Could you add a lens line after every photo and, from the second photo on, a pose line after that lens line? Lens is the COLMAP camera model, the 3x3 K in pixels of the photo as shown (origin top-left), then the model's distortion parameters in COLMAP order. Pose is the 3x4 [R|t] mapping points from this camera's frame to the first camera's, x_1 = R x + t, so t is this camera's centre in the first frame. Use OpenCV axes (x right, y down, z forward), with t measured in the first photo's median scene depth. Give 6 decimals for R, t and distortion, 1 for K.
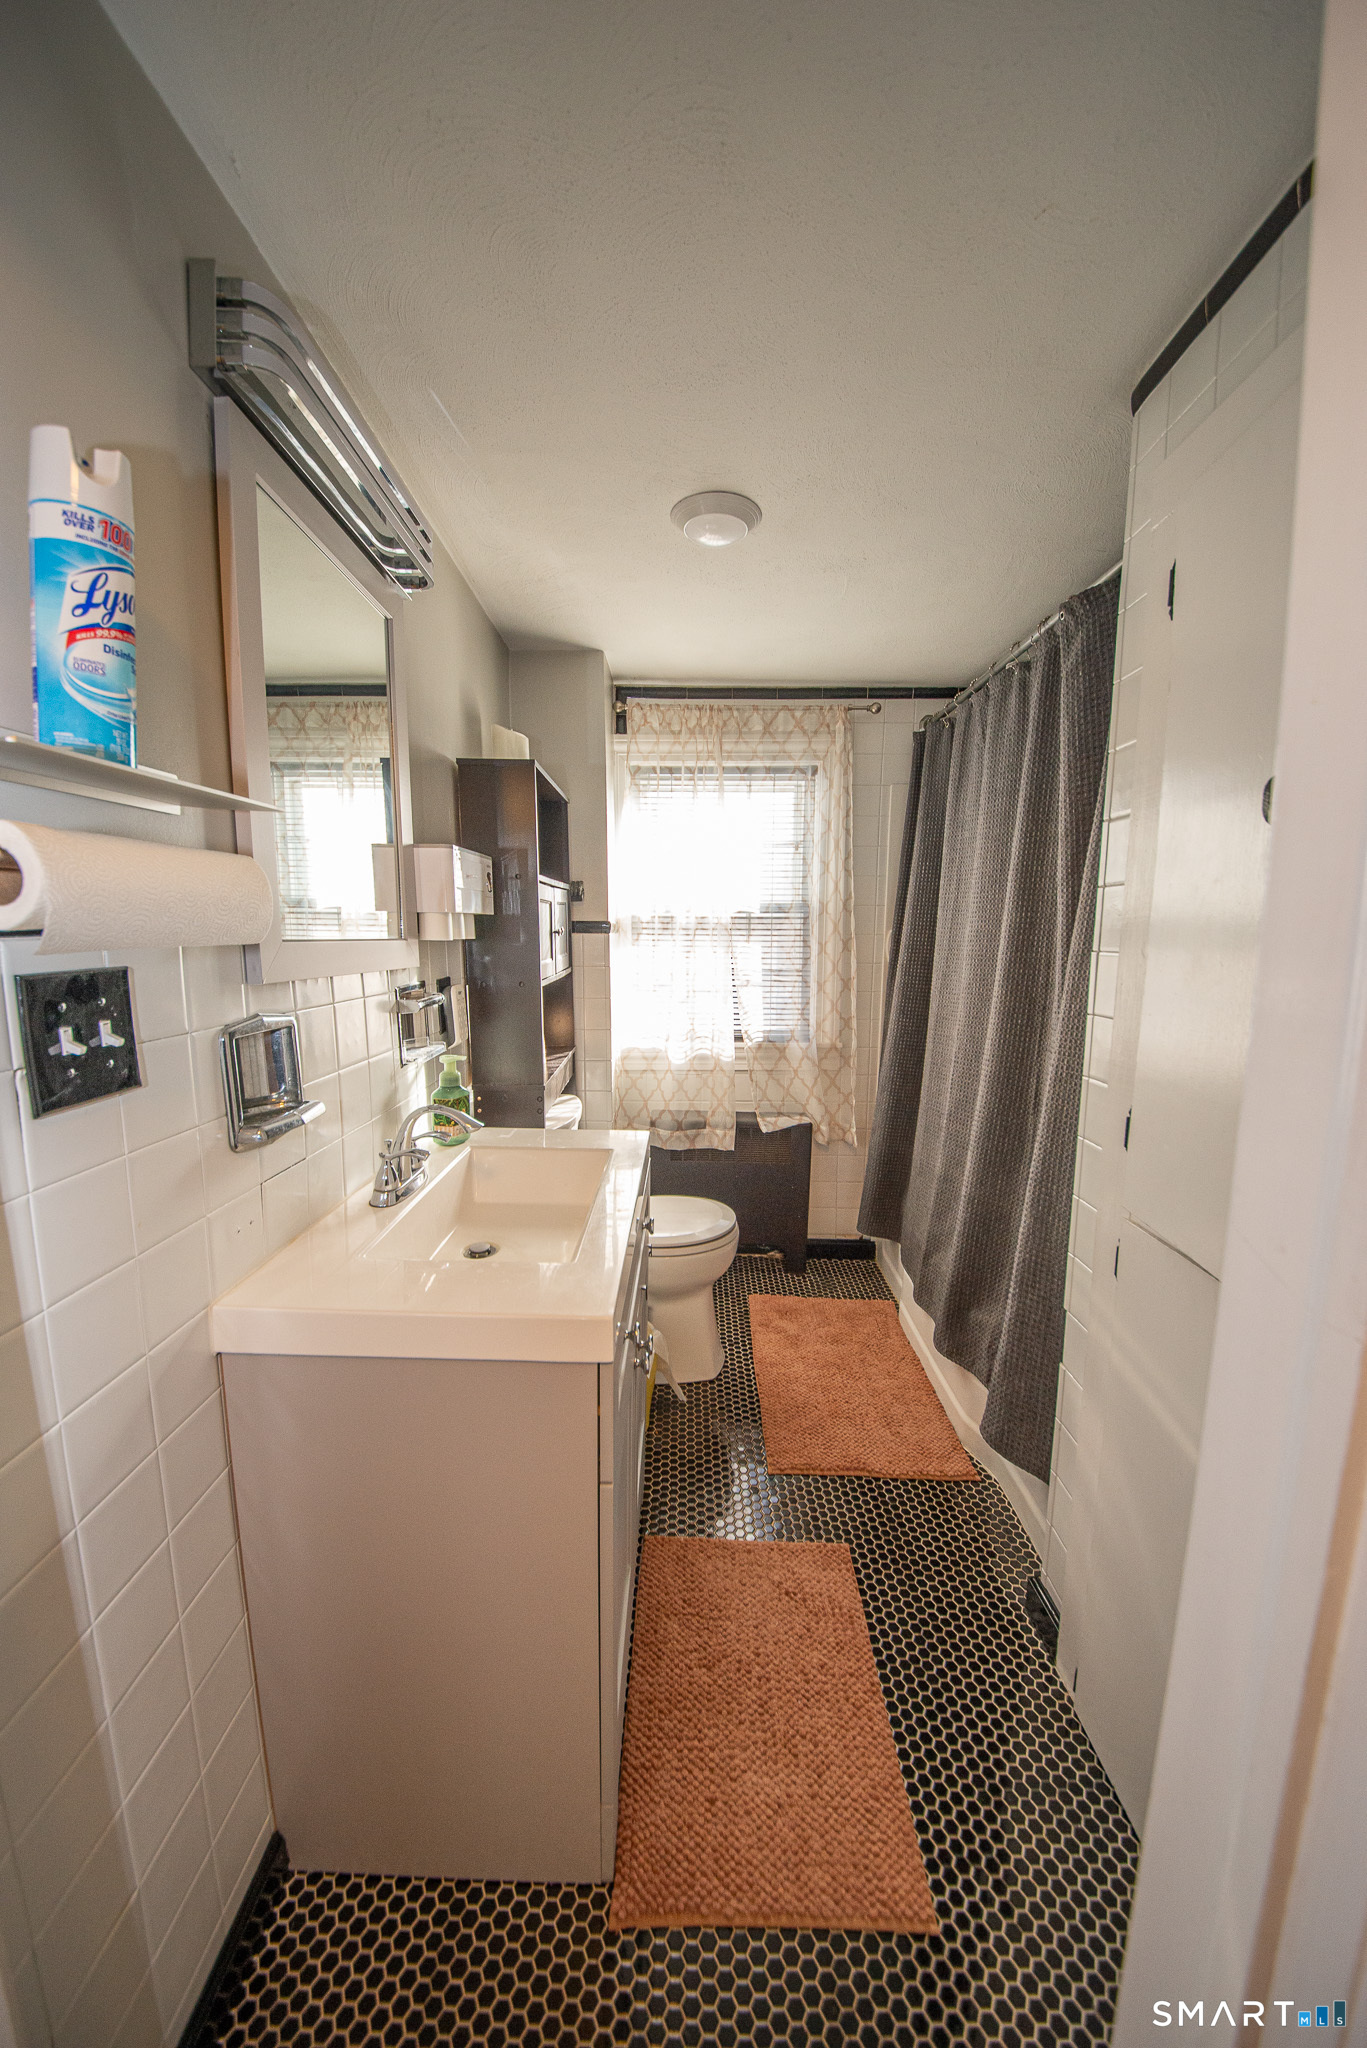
lens RADIAL K [[700.8, 0, 673.5], [0, 700.8, 1016.4], [0, 0, 1]] dist [0.053702, -0.000016]
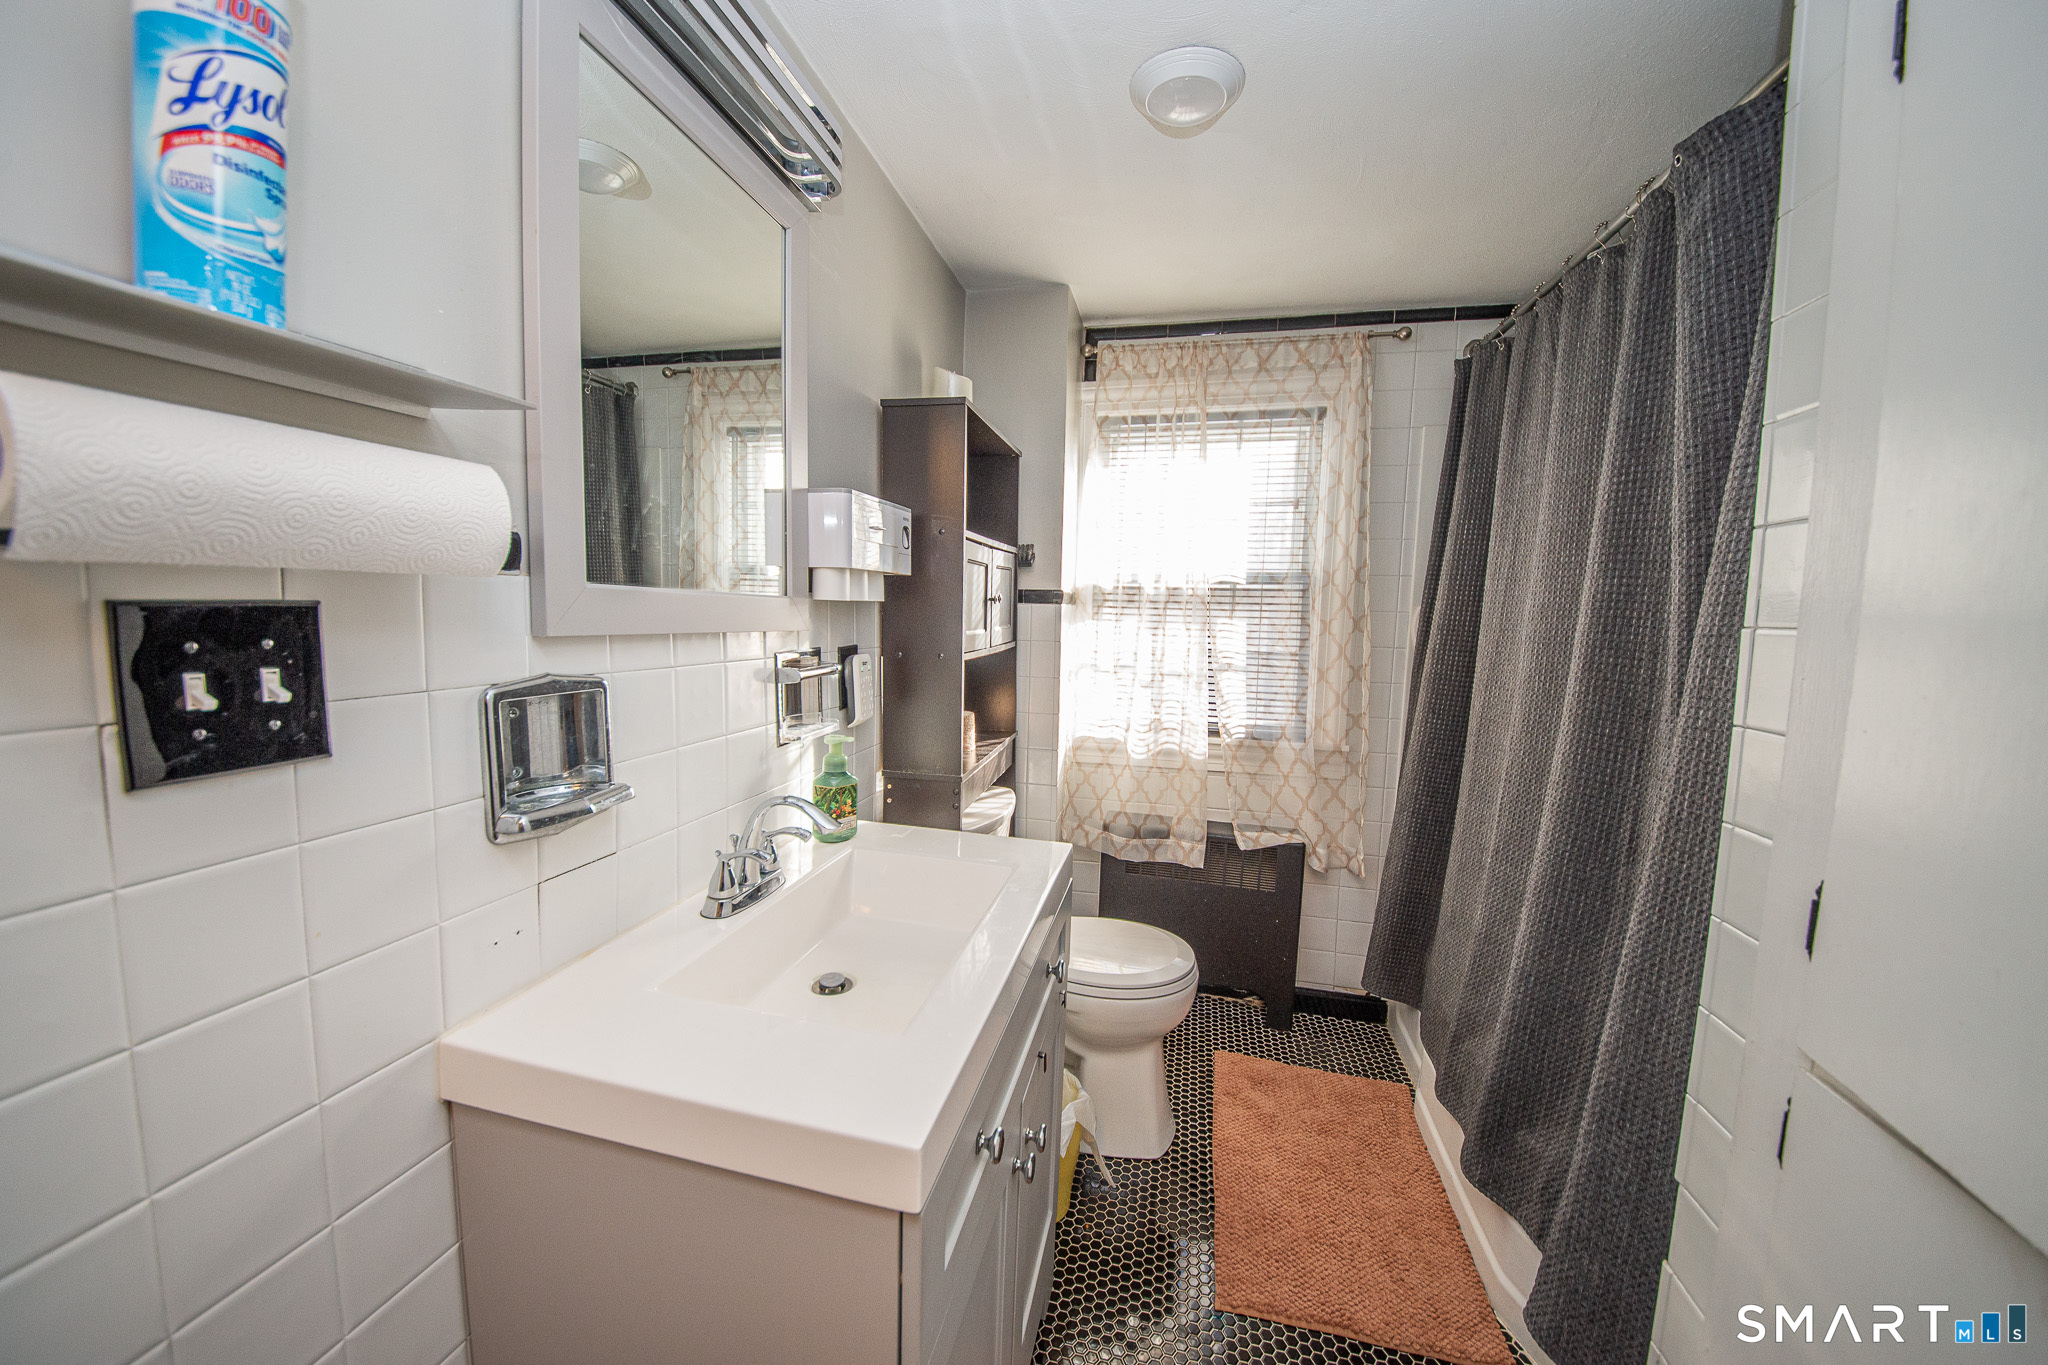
lens RADIAL K [[730.8, 0, 1016.8], [0, 730.8, 673.9], [0, 0, 1]] dist [0.028246, -0.012248]
pose [[0.977893, 0.036944, -0.205815, 0.052247], [-0.044670, 0.998456, -0.033021, 0.000842], [0.204277, 0.041485, 0.978034, 0.132615]]
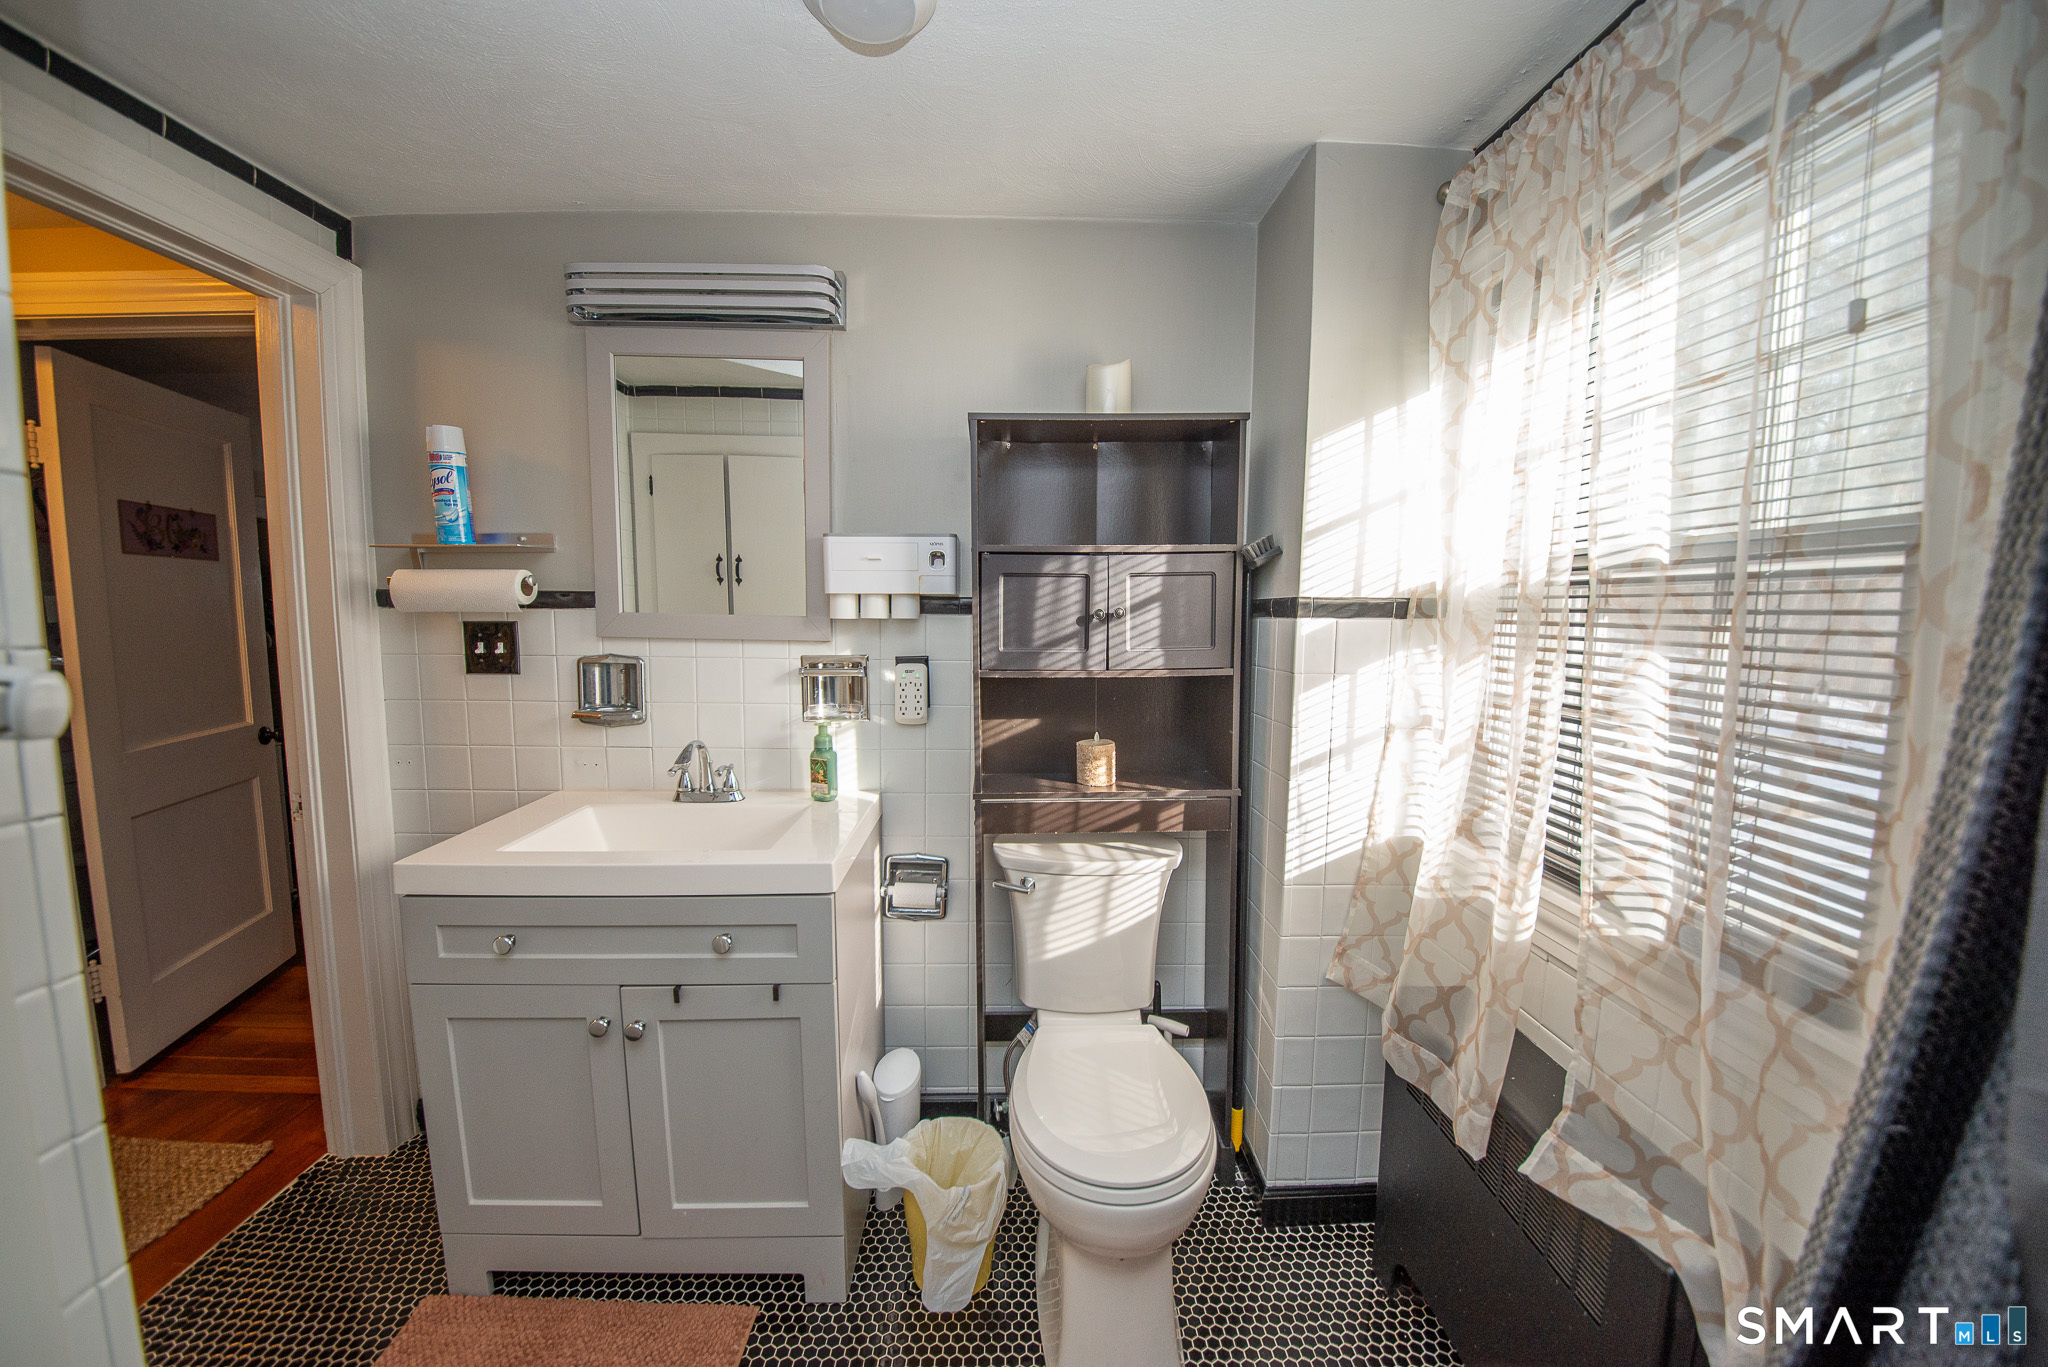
lens RADIAL K [[730.8, 0, 1016.8], [0, 730.8, 674.9], [0, 0, 1]] dist [0.028246, -0.012248]
pose [[0.078287, 0.083927, -0.993392, 0.607014], [-0.130793, 0.988702, 0.073223, -0.099007], [0.988314, 0.124196, 0.088379, 0.845333]]
